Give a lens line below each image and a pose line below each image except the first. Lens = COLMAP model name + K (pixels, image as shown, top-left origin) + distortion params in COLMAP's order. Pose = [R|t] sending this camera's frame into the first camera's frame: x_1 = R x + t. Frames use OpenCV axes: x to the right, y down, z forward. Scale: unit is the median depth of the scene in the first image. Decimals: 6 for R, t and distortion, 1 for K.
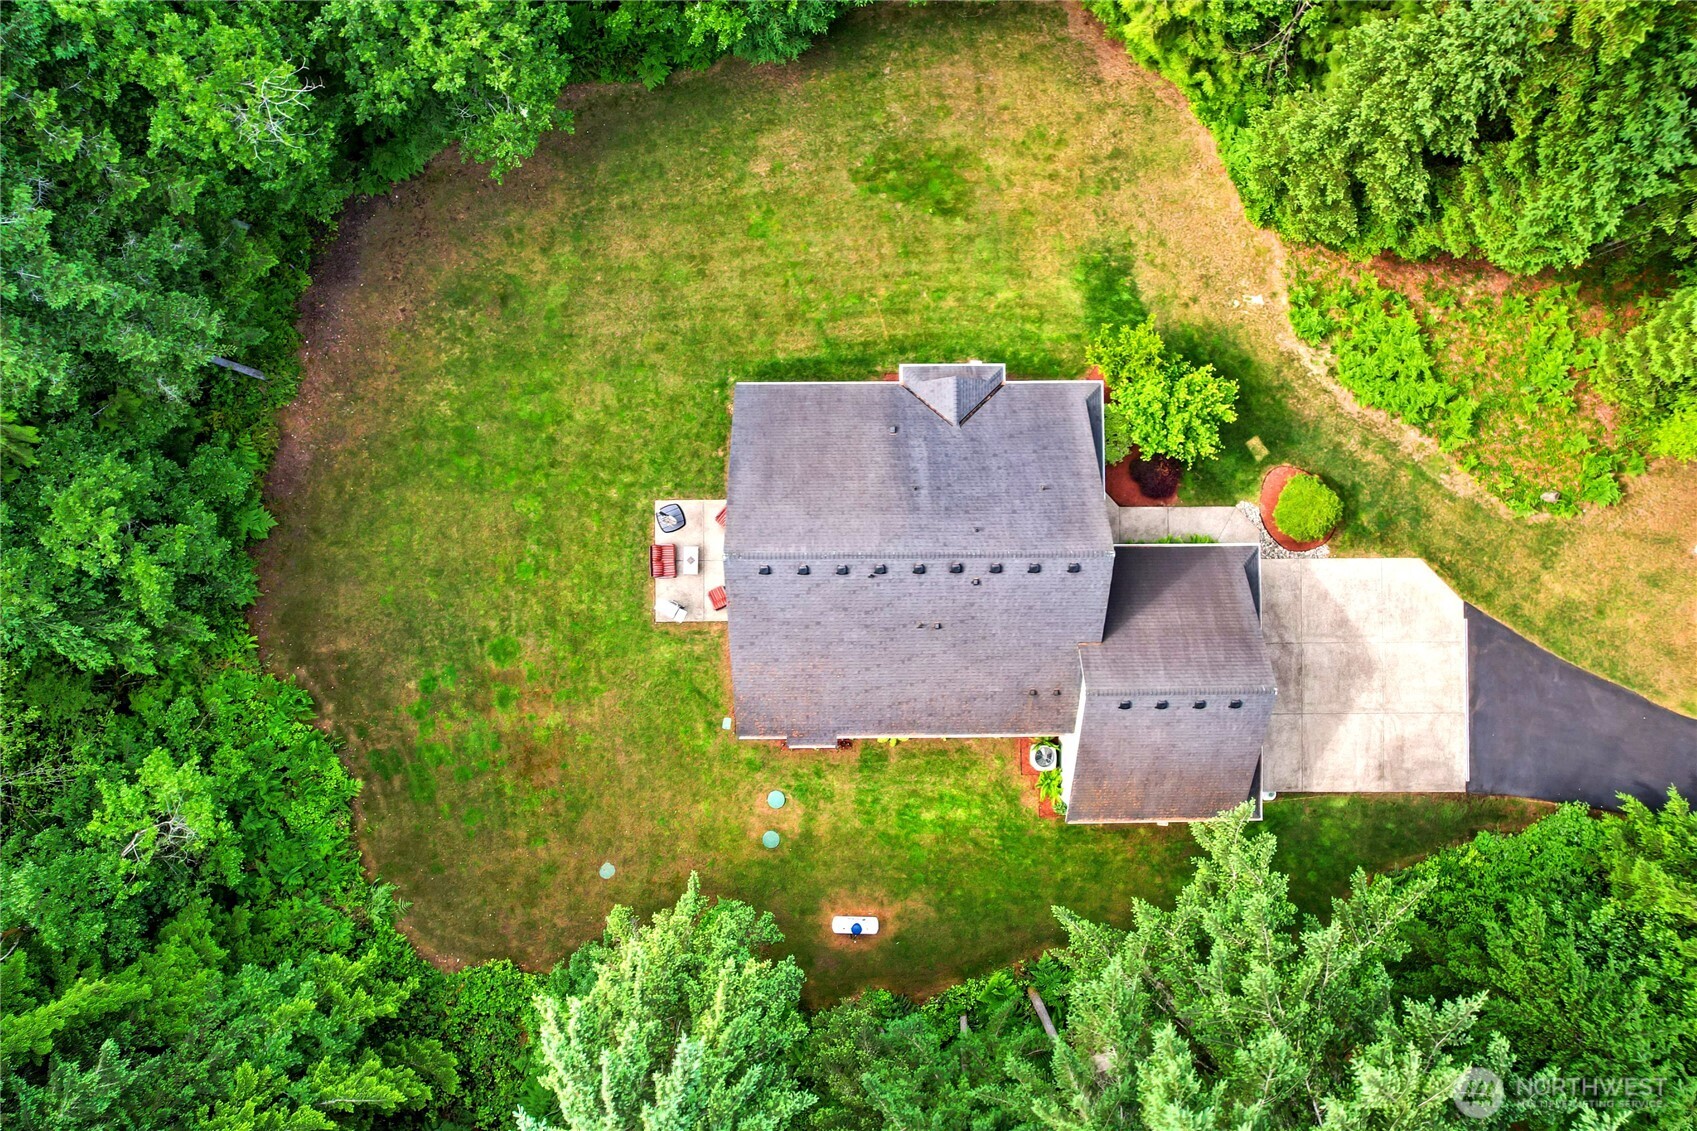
lens RADIAL K [[1123.9, 0, 848.5], [0, 1123.9, 565.5], [0, 0, 1]] dist [-0.037232, -0.000353]
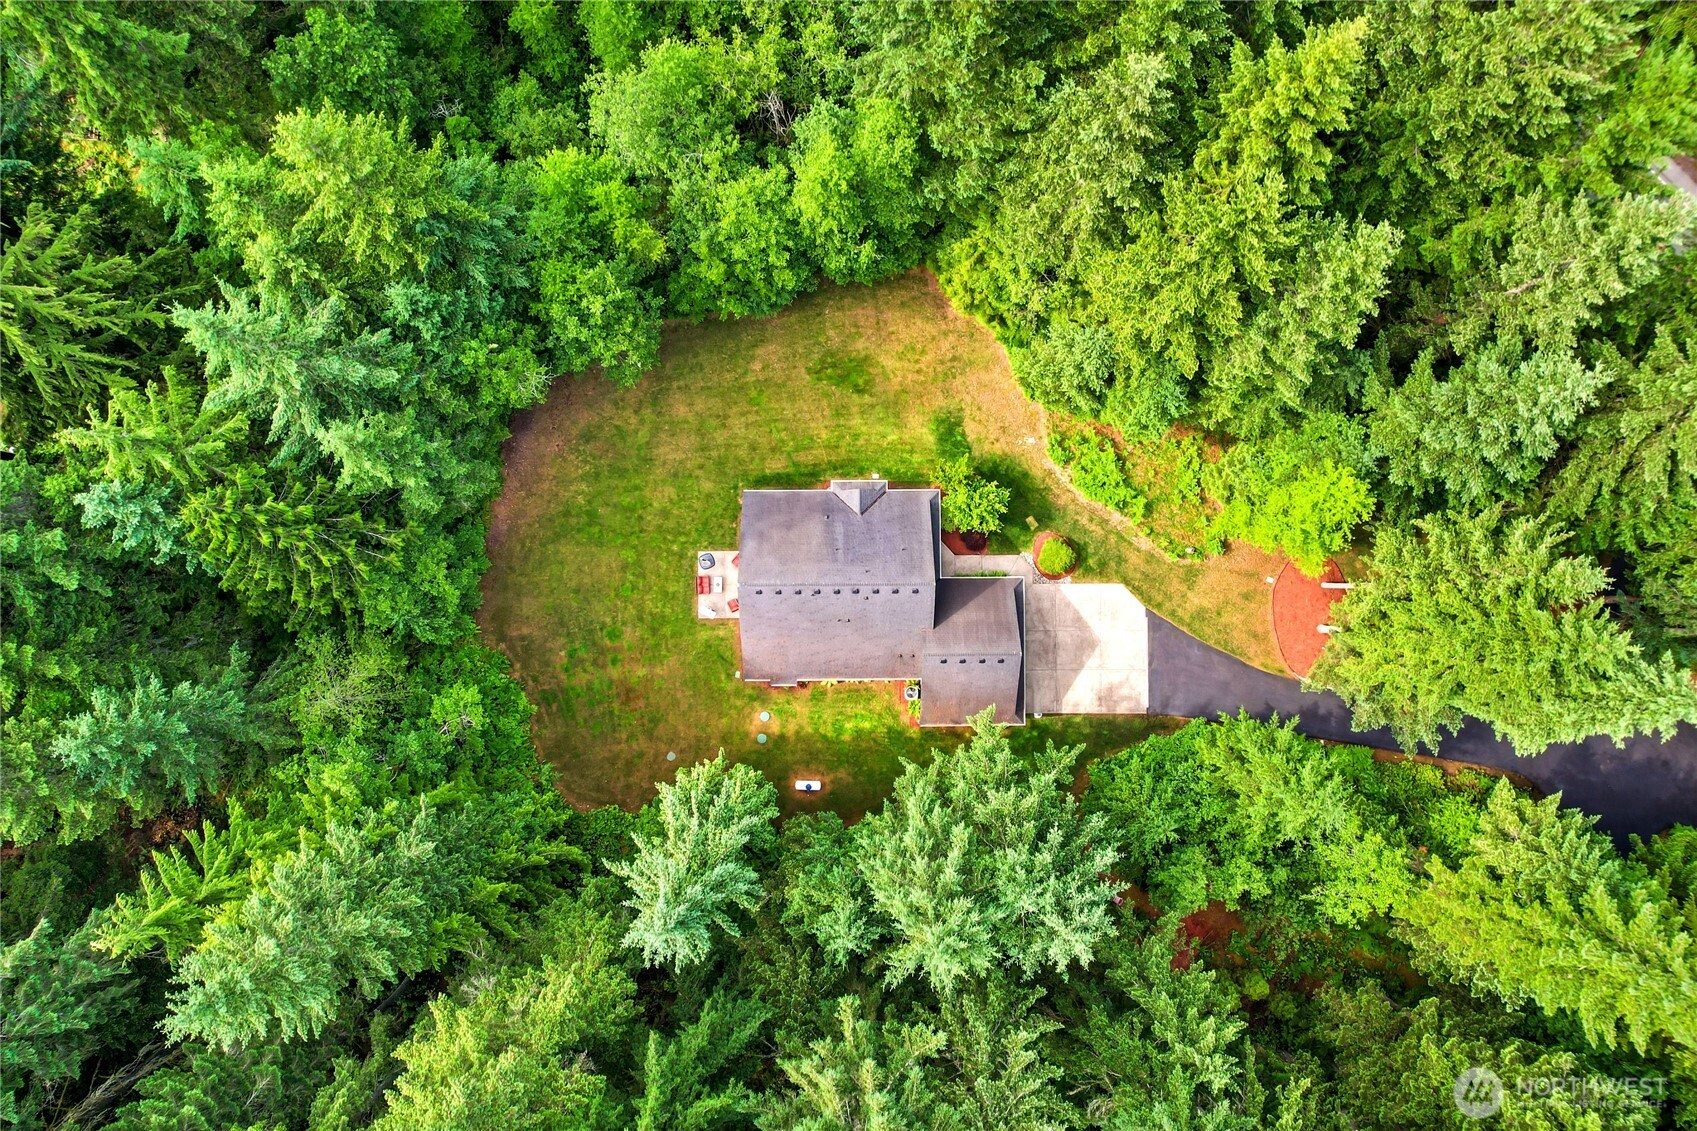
lens RADIAL K [[1123.9, 0, 848.5], [0, 1123.9, 565.5], [0, 0, 1]] dist [-0.037232, -0.000353]
pose [[0.999992, 0.000953, 0.003894, 0.063762], [-0.000949, 0.999999, -0.001122, -0.033727], [-0.003895, 0.001118, 0.999992, -0.819083]]
